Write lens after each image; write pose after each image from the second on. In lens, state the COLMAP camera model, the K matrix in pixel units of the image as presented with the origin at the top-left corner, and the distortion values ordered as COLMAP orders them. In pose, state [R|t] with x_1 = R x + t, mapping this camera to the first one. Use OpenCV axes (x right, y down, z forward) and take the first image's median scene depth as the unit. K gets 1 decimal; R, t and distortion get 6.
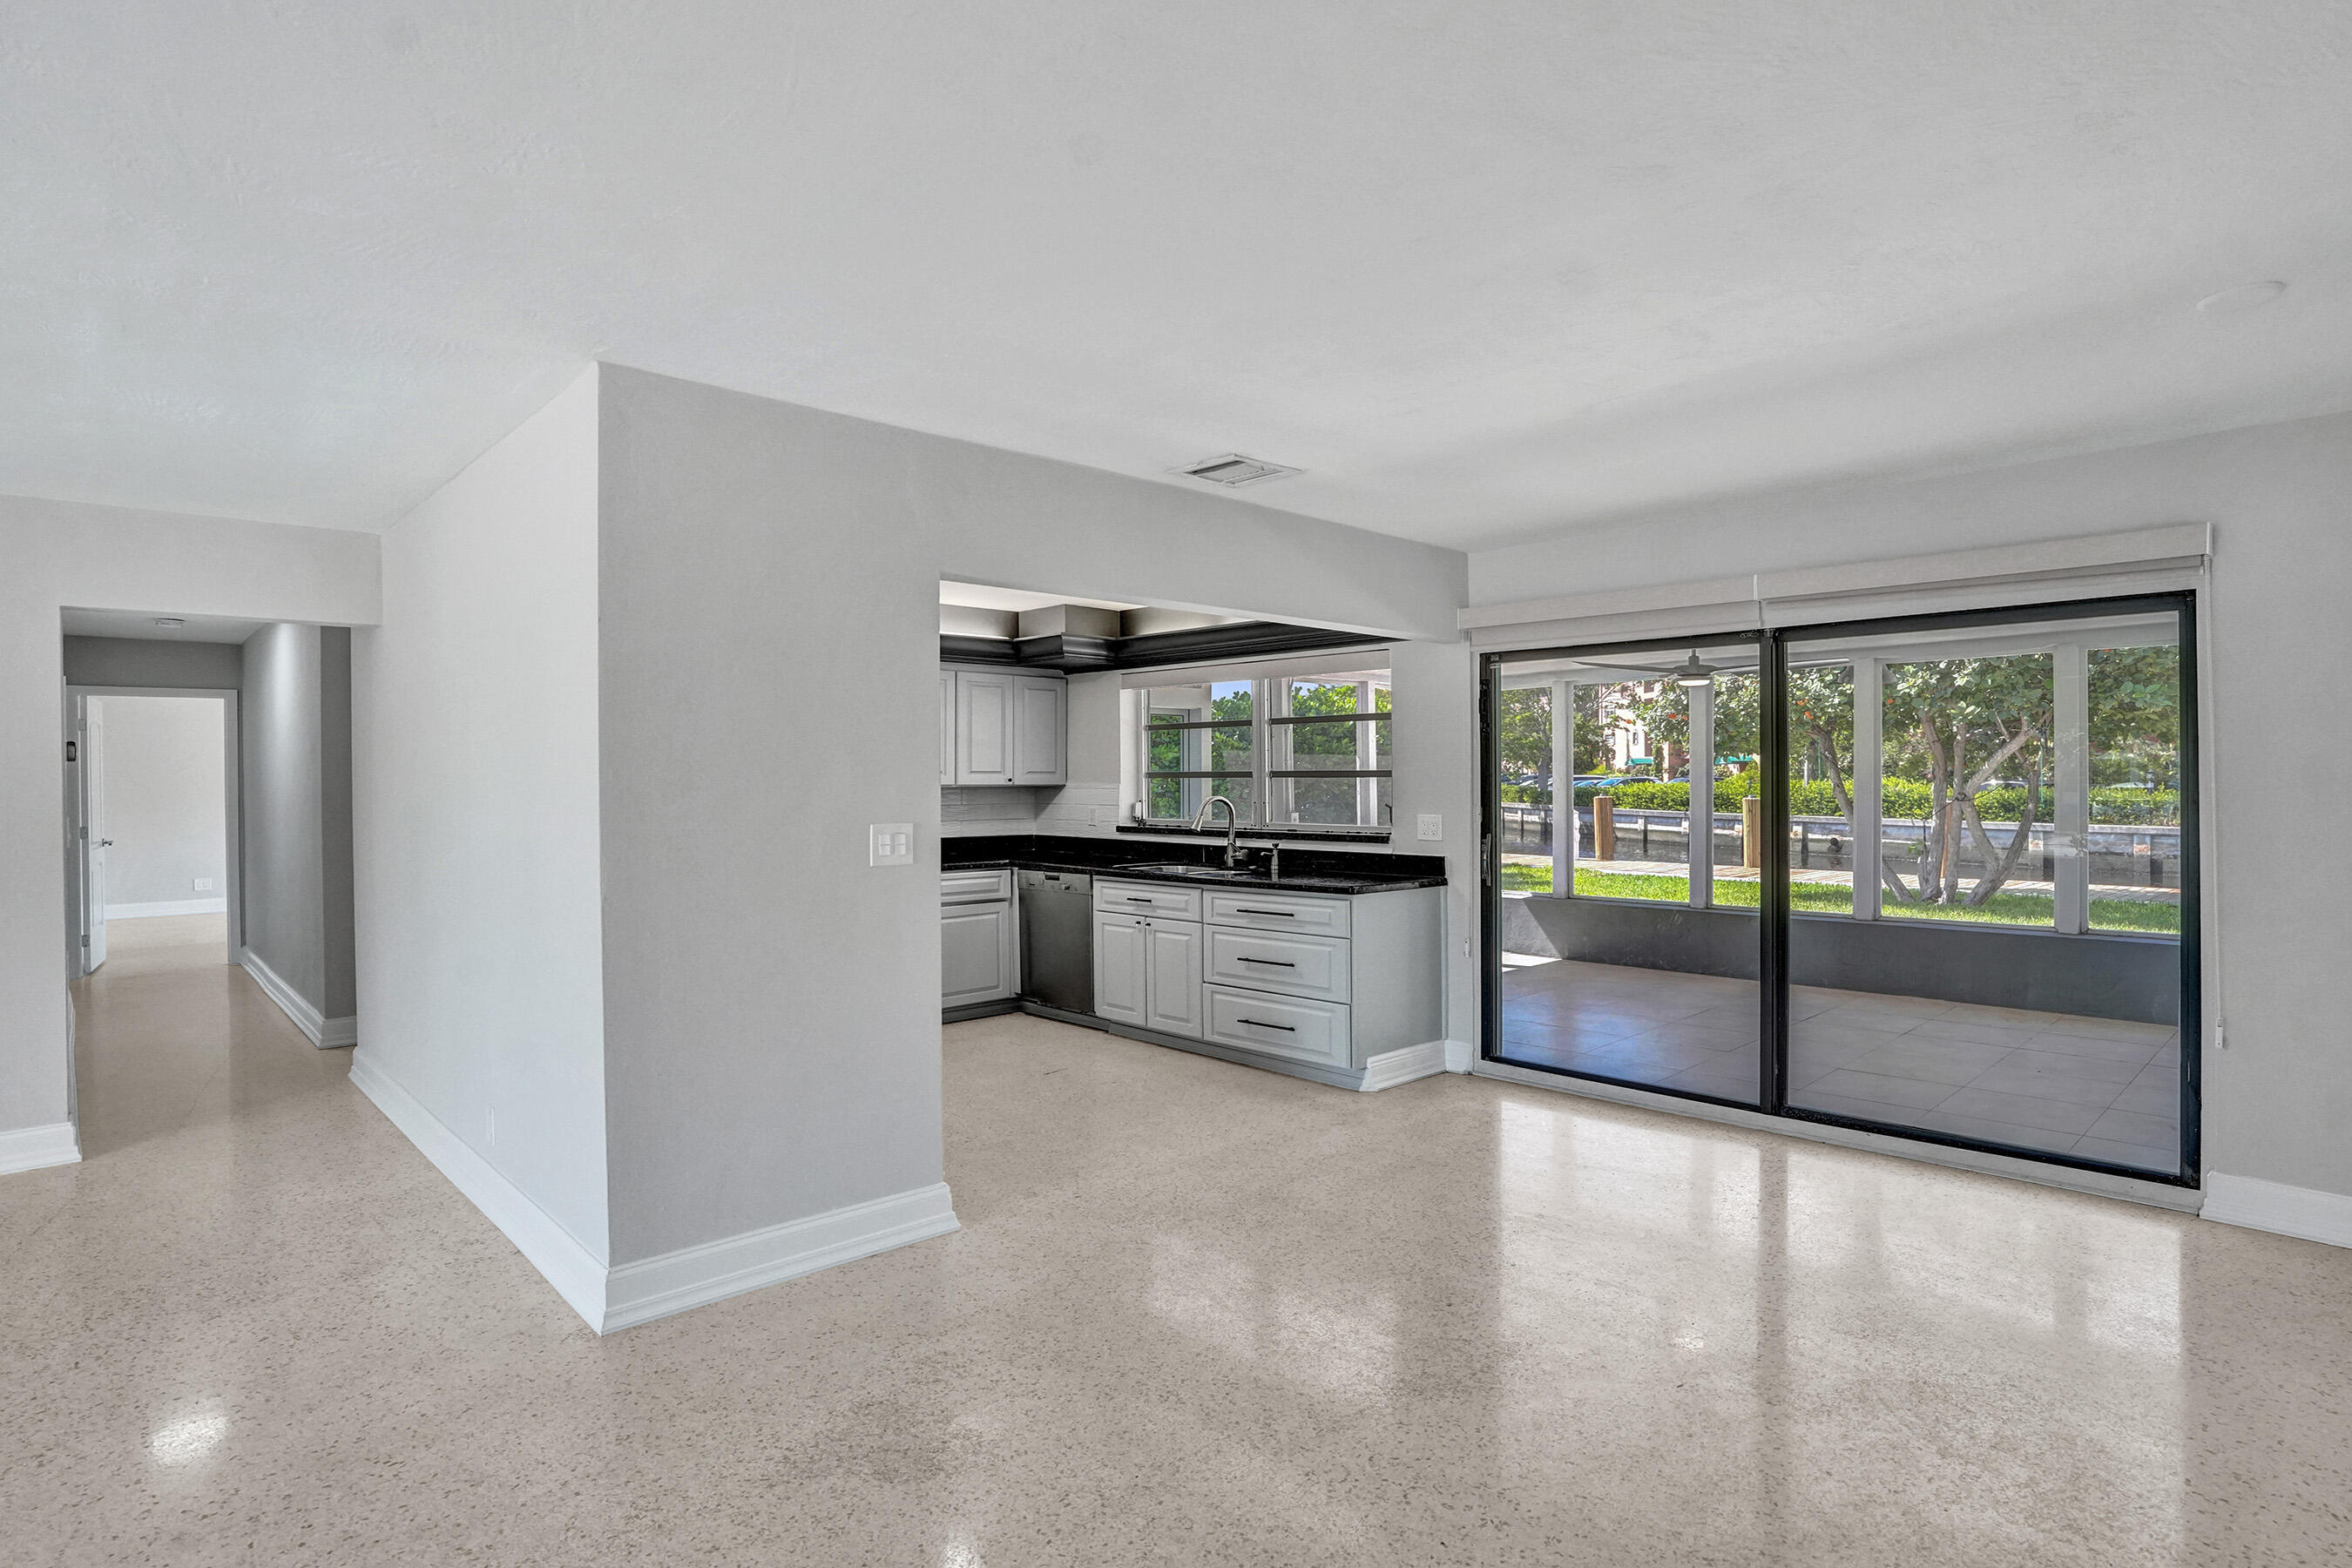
lens RADIAL K [[1235.8, 0, 1210.0], [0, 1235.8, 789.0], [0, 0, 1]] dist [-0.001886, -0.000216]
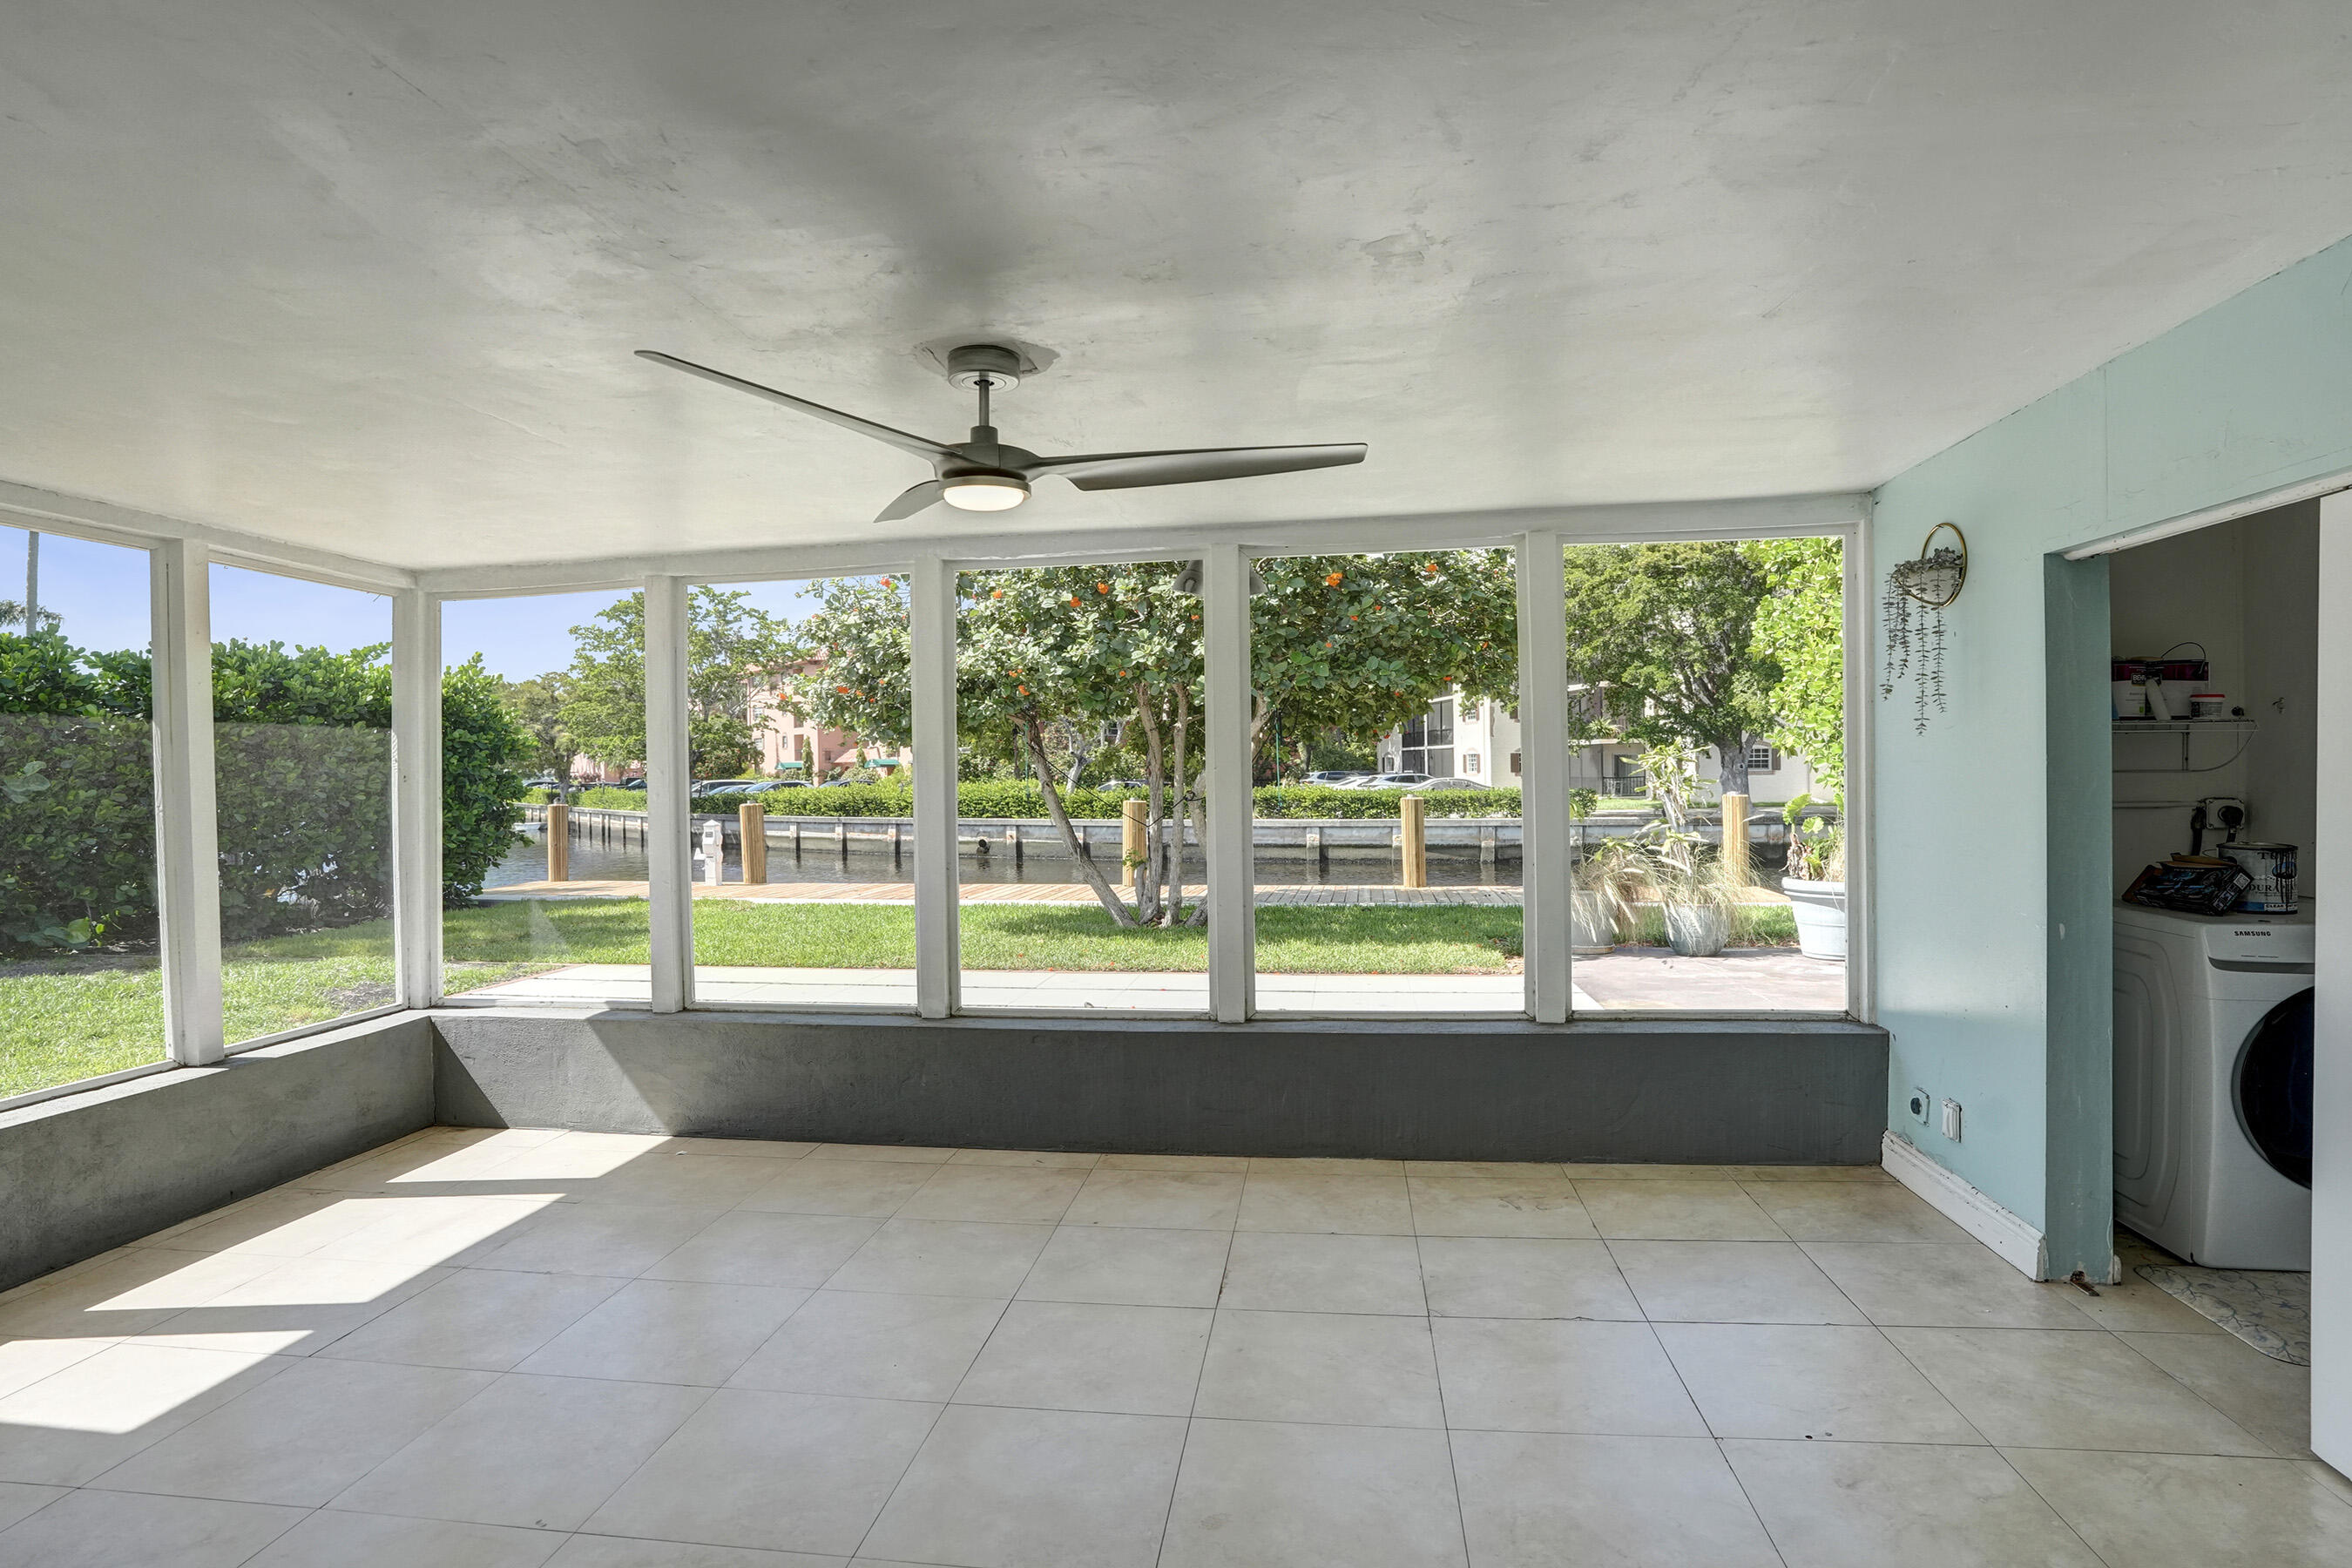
lens RADIAL K [[1226.1, 0, 1189.3], [0, 1226.1, 787.4], [0, 0, 1]] dist [-0.074962, 0.030589]
pose [[0.794118, -0.012175, 0.607642, 0.098113], [0.015693, 0.999877, -0.000475, 0.001037], [-0.607561, 0.009912, 0.794211, 0.305125]]
